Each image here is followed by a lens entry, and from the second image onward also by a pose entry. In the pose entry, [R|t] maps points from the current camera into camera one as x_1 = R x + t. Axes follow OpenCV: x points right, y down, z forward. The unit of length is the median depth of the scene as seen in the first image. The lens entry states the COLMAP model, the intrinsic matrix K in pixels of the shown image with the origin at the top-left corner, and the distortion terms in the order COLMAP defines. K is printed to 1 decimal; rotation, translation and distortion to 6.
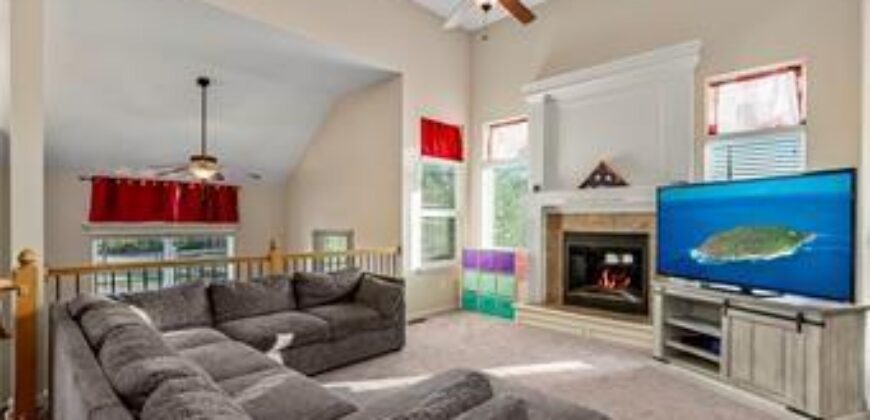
lens RADIAL K [[420.6, 0, 436.3], [0, 420.6, 211.5], [0, 0, 1]] dist [0.002626, -0.000121]
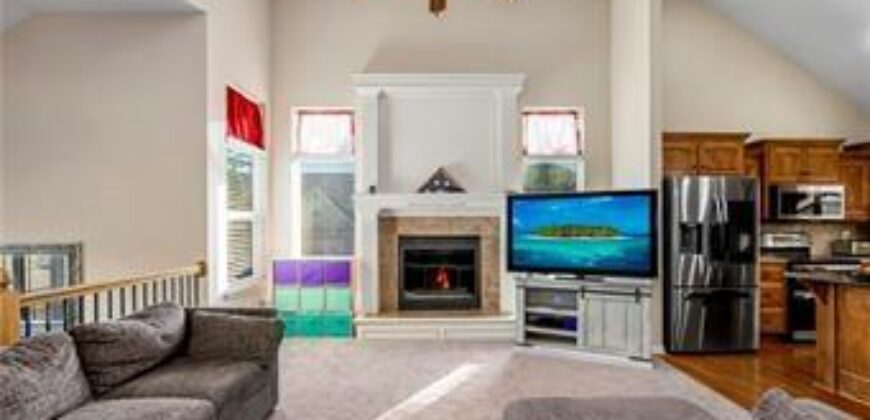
lens RADIAL K [[420.6, 0, 435.2], [0, 420.6, 218.0], [0, 0, 1]] dist [0.002626, -0.000121]
pose [[0.701527, 0.003575, 0.712634, -0.352823], [-0.011401, 0.999916, 0.006207, -0.000077], [-0.712552, -0.012479, 0.701508, 0.279575]]
